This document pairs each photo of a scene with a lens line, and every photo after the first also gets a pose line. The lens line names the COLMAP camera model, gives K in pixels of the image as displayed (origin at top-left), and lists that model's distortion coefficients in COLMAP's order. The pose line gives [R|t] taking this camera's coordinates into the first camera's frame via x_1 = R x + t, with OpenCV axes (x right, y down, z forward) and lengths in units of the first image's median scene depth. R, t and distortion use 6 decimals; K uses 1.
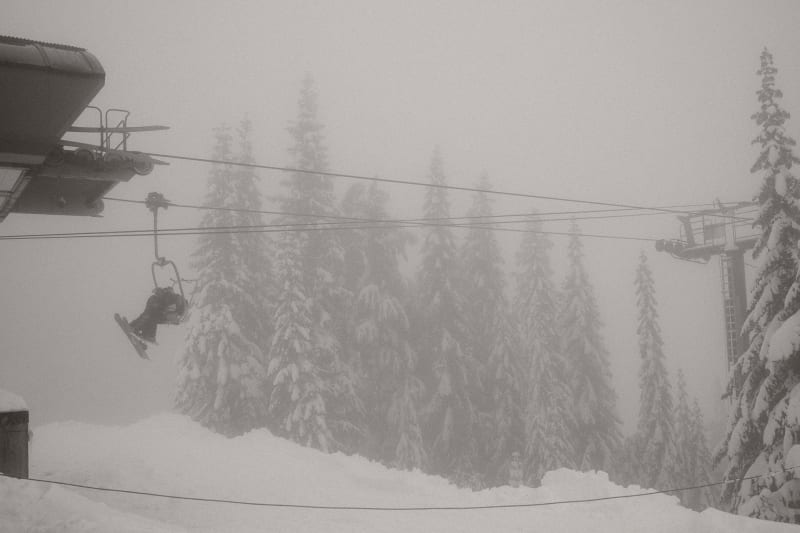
lens RADIAL K [[820.4, 0, 403.2], [0, 820.4, 259.0], [0, 0, 1]] dist [-0.002366, 0.039021]
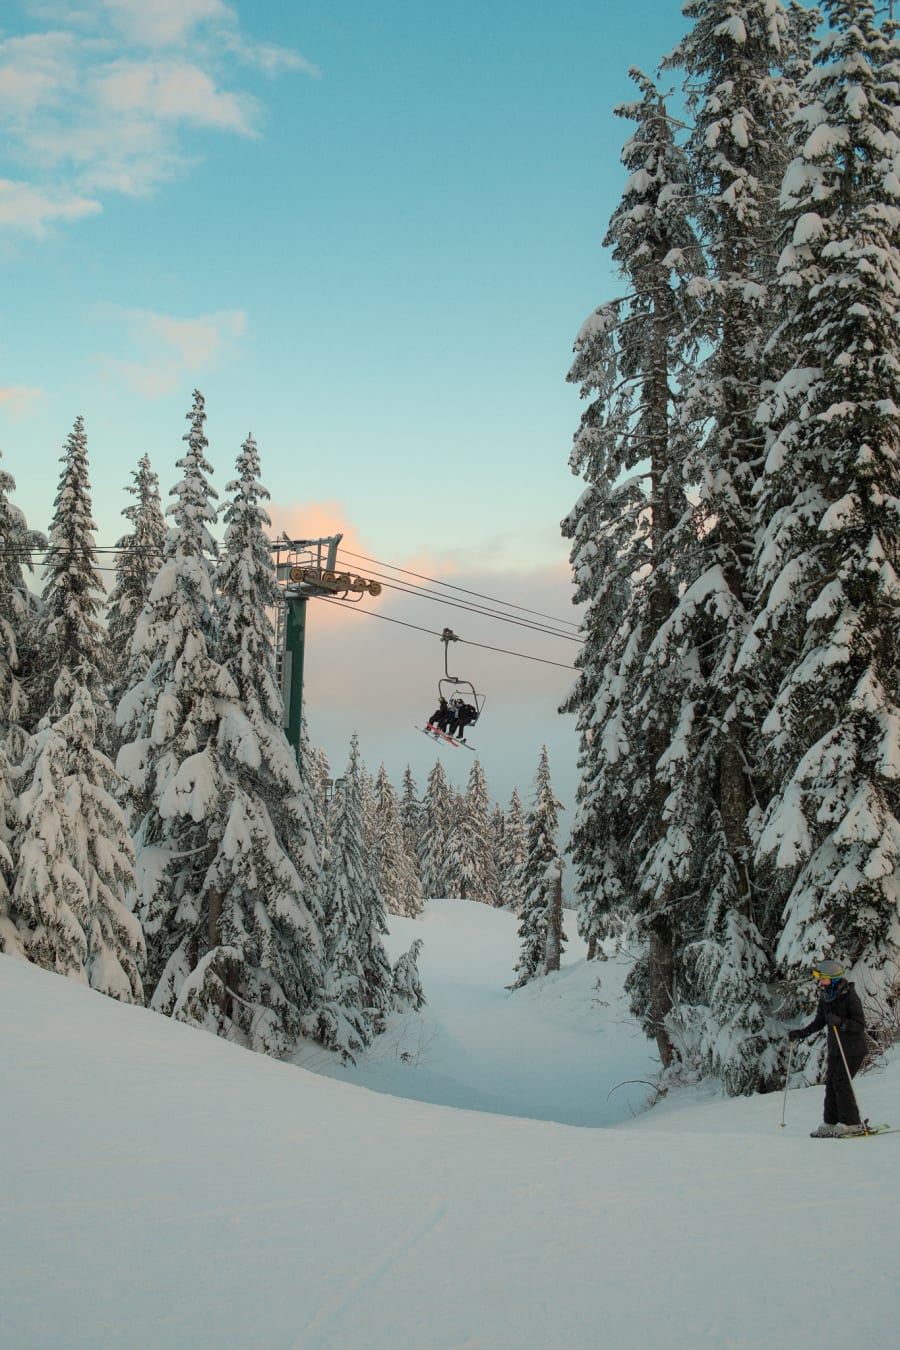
lens RADIAL K [[1384.5, 0, 421.9], [0, 1384.5, 656.8], [0, 0, 1]] dist [-0.002366, 0.039021]
pose [[0.996813, 0.052058, 0.060441, 0.310140], [-0.057136, 0.994691, 0.085582, -0.053763], [-0.055665, -0.088763, 0.994496, -0.294792]]
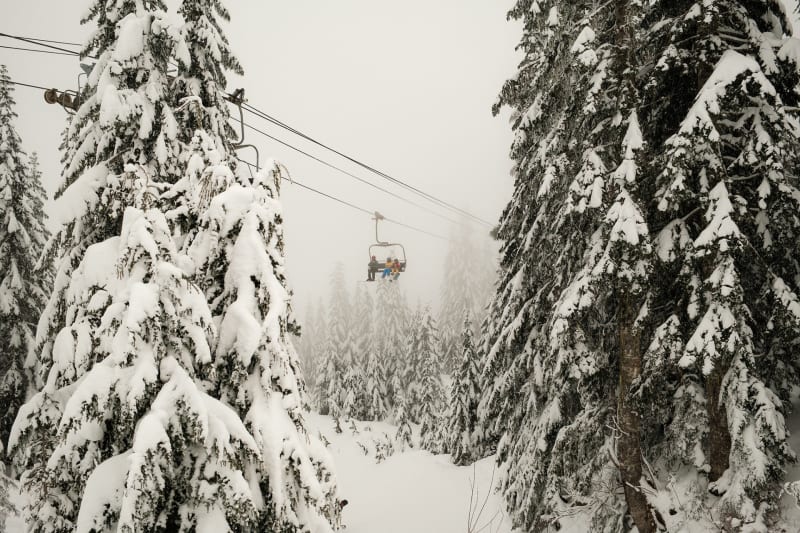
lens RADIAL K [[820.4, 0, 403.2], [0, 820.4, 259.0], [0, 0, 1]] dist [-0.002366, 0.039021]
pose [[0.863783, 0.010443, 0.503755, 0.147294], [-0.075471, 0.991188, 0.108861, 0.020790], [-0.498179, -0.132051, 0.856960, 0.070735]]
